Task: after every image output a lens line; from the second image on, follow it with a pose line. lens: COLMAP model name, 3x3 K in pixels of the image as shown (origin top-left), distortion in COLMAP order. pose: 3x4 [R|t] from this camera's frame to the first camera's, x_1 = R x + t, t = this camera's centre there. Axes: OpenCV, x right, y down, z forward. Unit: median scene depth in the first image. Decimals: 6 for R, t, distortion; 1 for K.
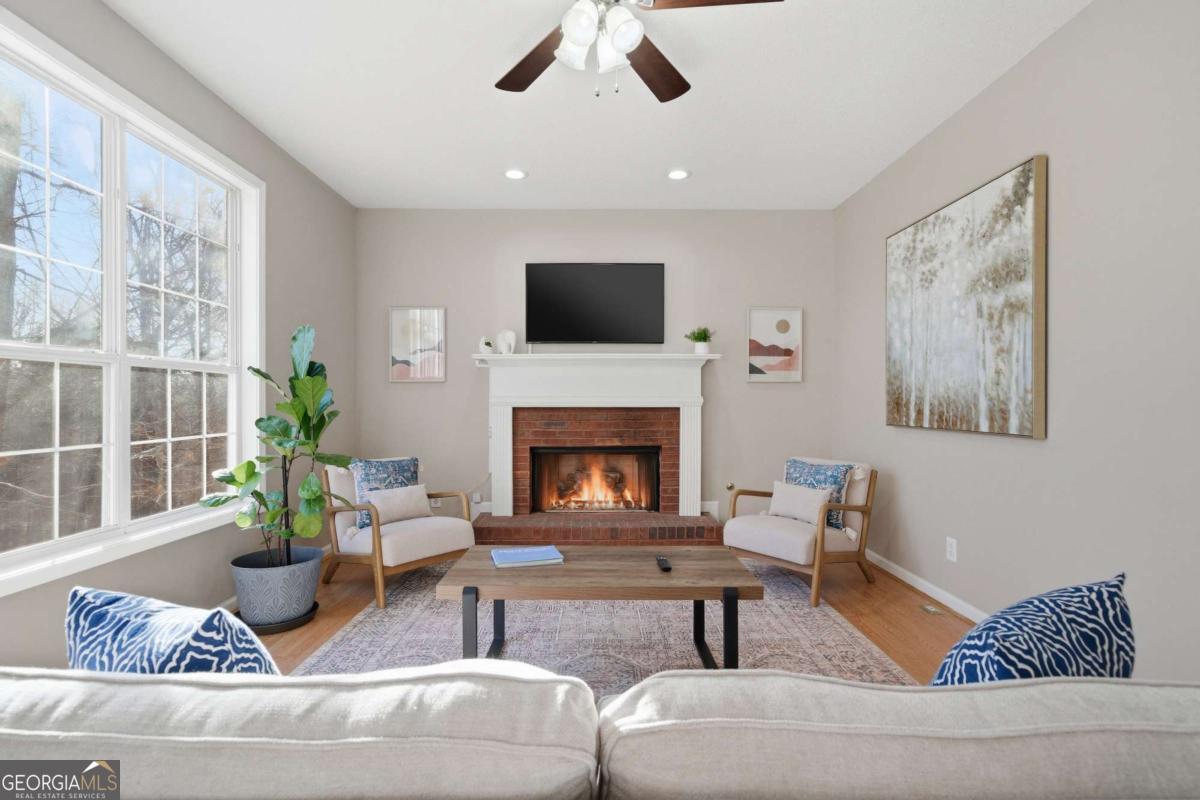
lens RADIAL K [[573.7, 0, 580.4], [0, 573.7, 402.6], [0, 0, 1]] dist [-0.007388, 0.013071]
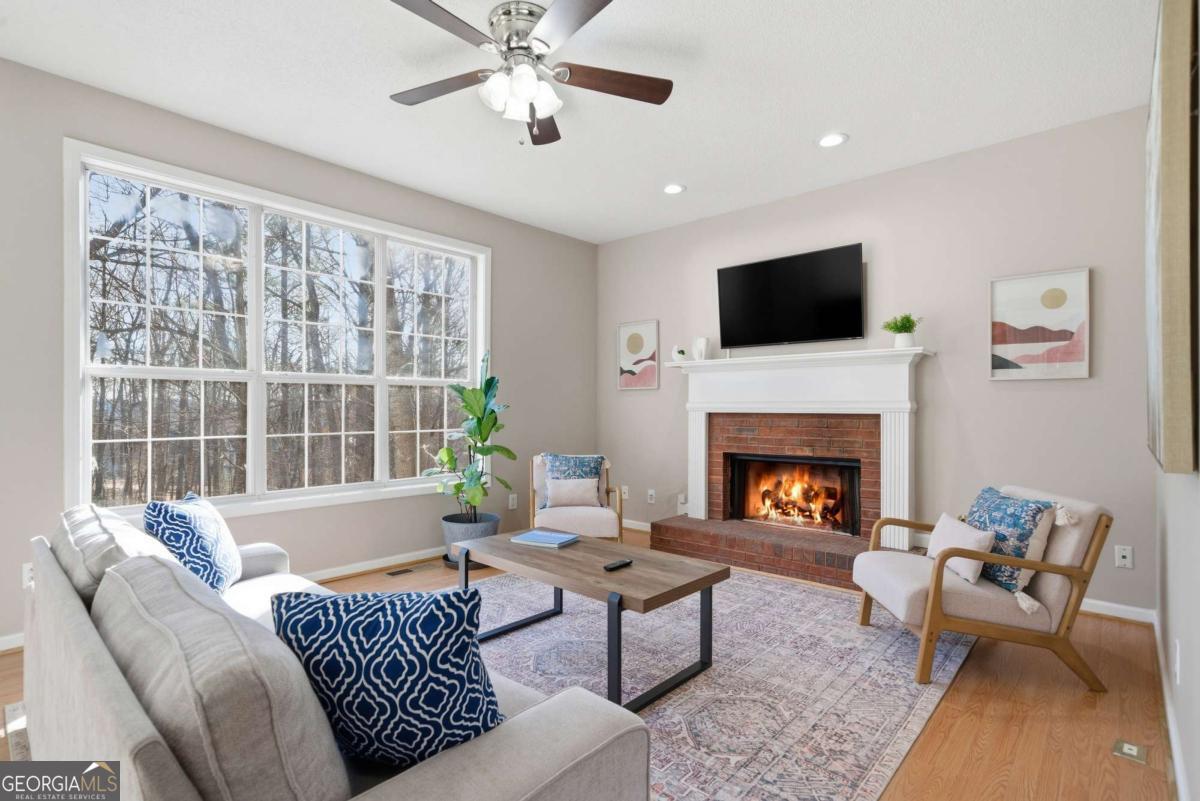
lens RADIAL K [[573.7, 0, 620.9], [0, 573.7, 408.7], [0, 0, 1]] dist [-0.007388, 0.013071]
pose [[0.740389, 0.001392, -0.672177, 0.573338], [-0.003738, 0.999991, -0.002046, 0.005052], [0.672168, 0.004028, 0.740387, 0.177968]]
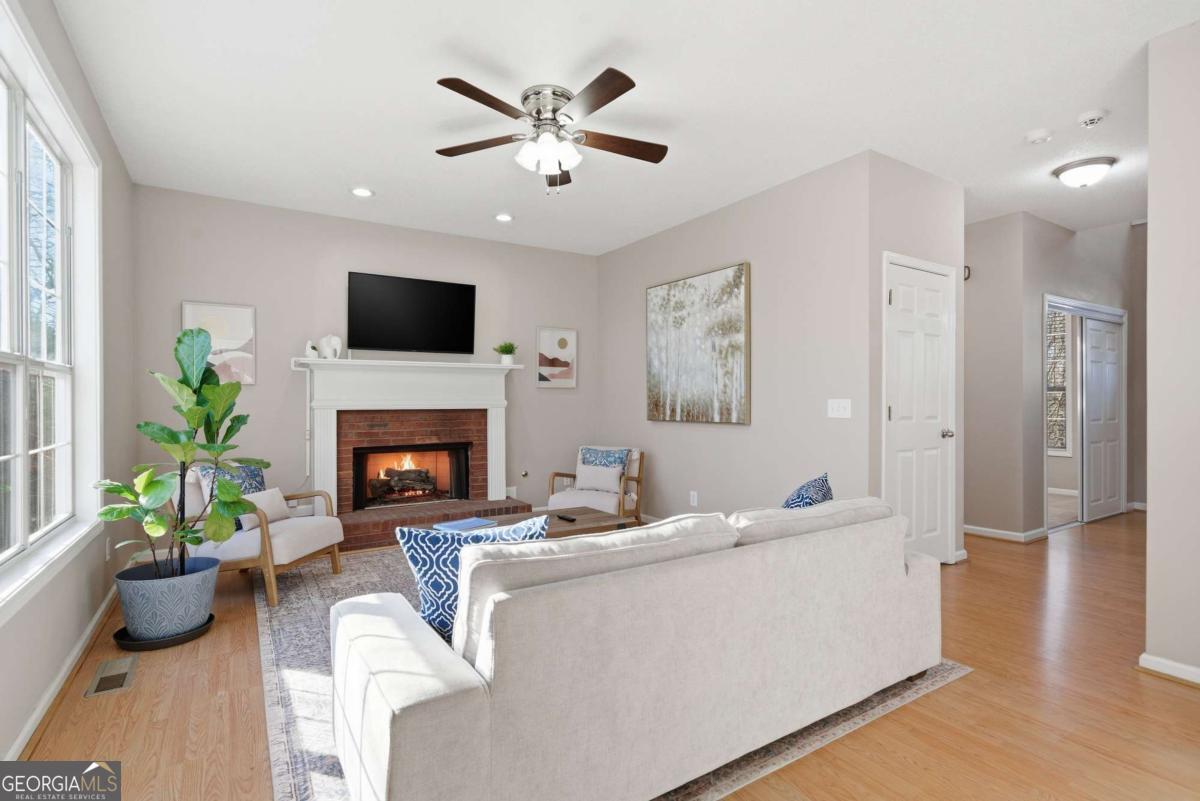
lens RADIAL K [[573.7, 0, 597.6], [0, 573.7, 401.4], [0, 0, 1]] dist [-0.007388, 0.013071]
pose [[0.852086, -0.003148, 0.523393, -0.322519], [0.004481, 0.999989, -0.001280, -0.005163], [-0.523383, 0.003436, 0.852091, -0.155312]]
